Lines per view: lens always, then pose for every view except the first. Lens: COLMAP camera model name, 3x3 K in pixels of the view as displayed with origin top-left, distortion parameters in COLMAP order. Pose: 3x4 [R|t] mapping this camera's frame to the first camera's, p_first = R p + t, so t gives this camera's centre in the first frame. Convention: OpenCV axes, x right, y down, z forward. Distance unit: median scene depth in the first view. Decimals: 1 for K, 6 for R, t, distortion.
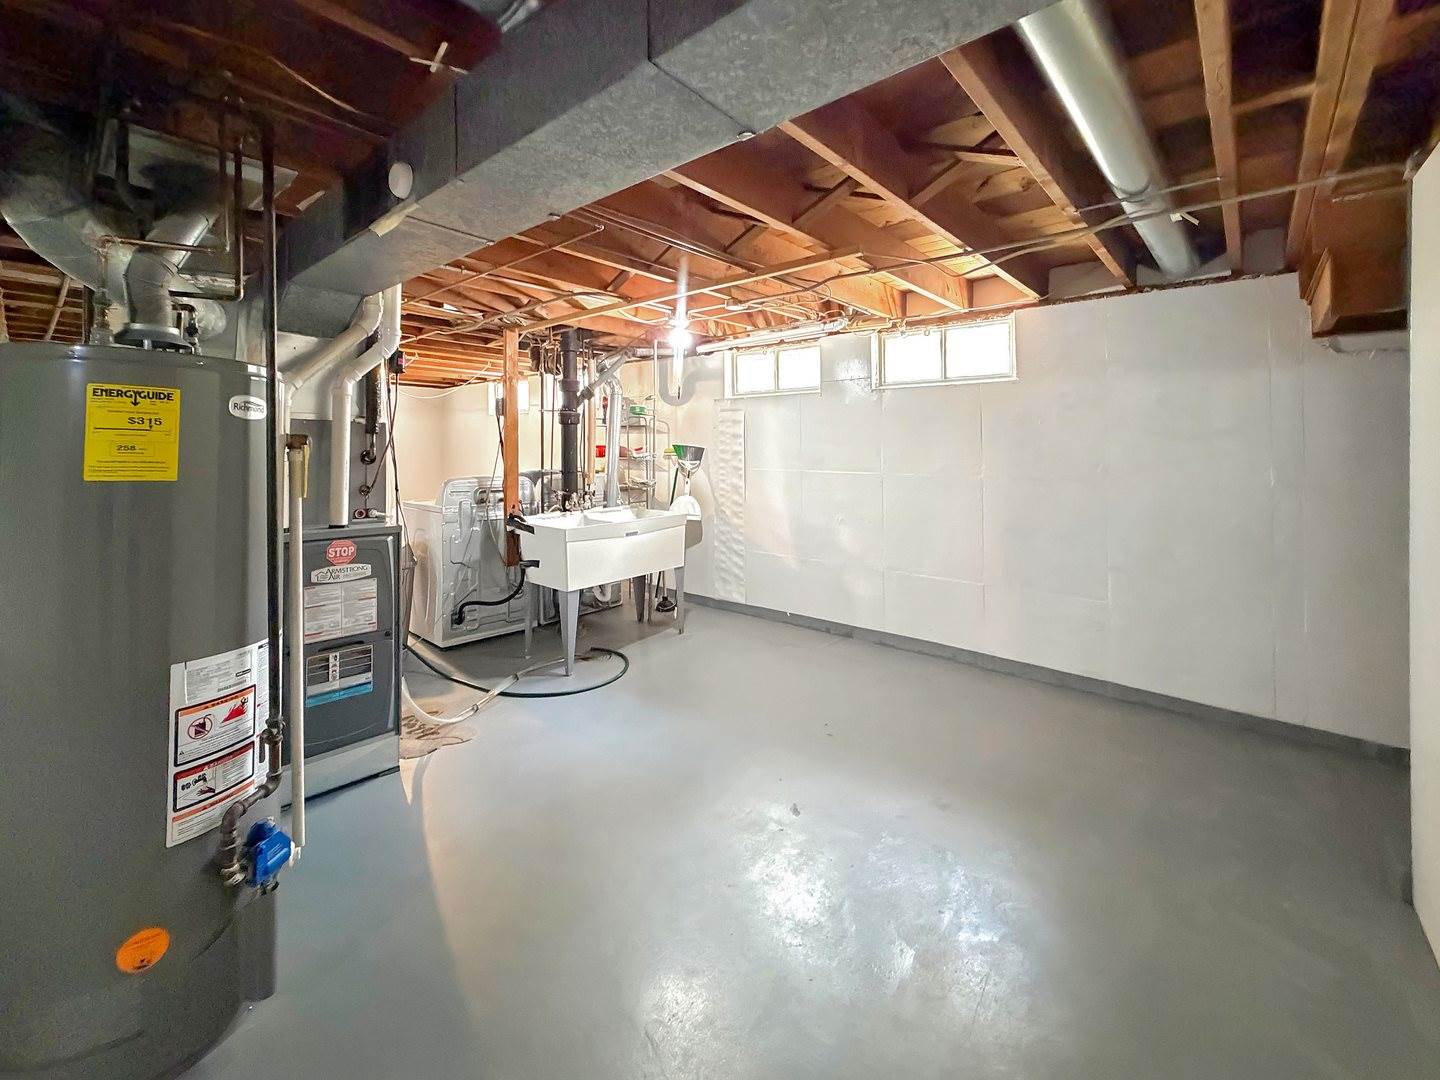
lens RADIAL K [[617.0, 0, 719.0], [0, 617.0, 484.6], [0, 0, 1]] dist [-0.002083, -0.000345]
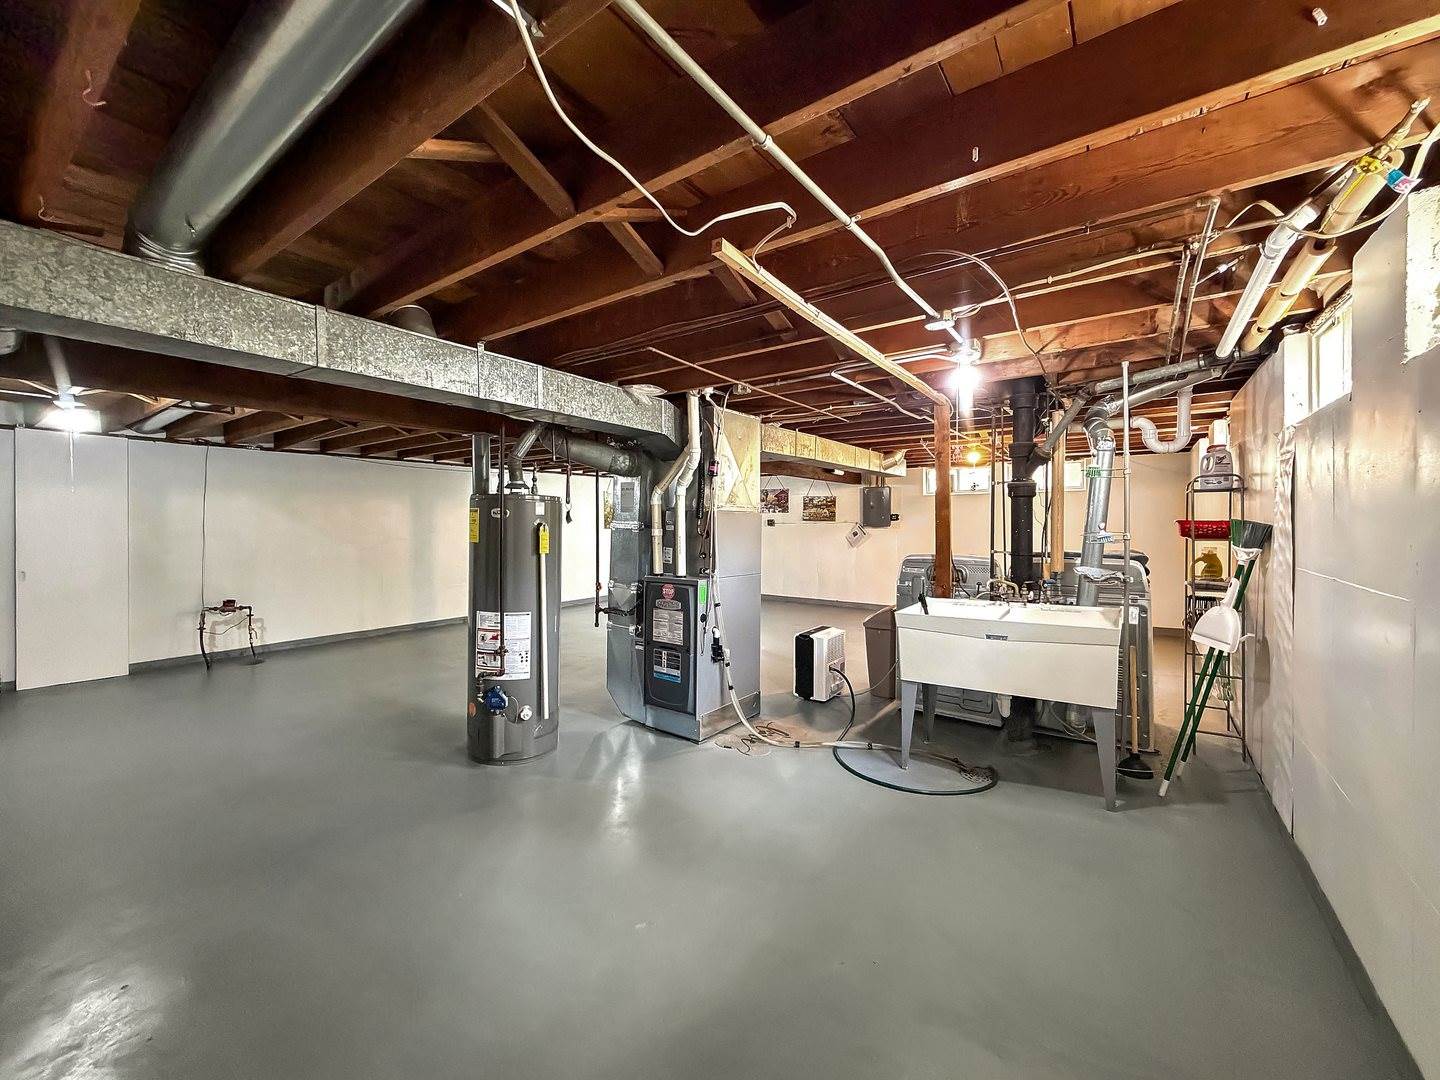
lens RADIAL K [[588.6, 0, 721.7], [0, 588.6, 520.0], [0, 0, 1]] dist [-0.000068, -0.000045]
pose [[0.077377, -0.002628, -0.996998, 0.579169], [-0.047040, 0.998873, -0.006284, -0.047386], [0.995892, 0.047385, 0.077166, 0.592116]]
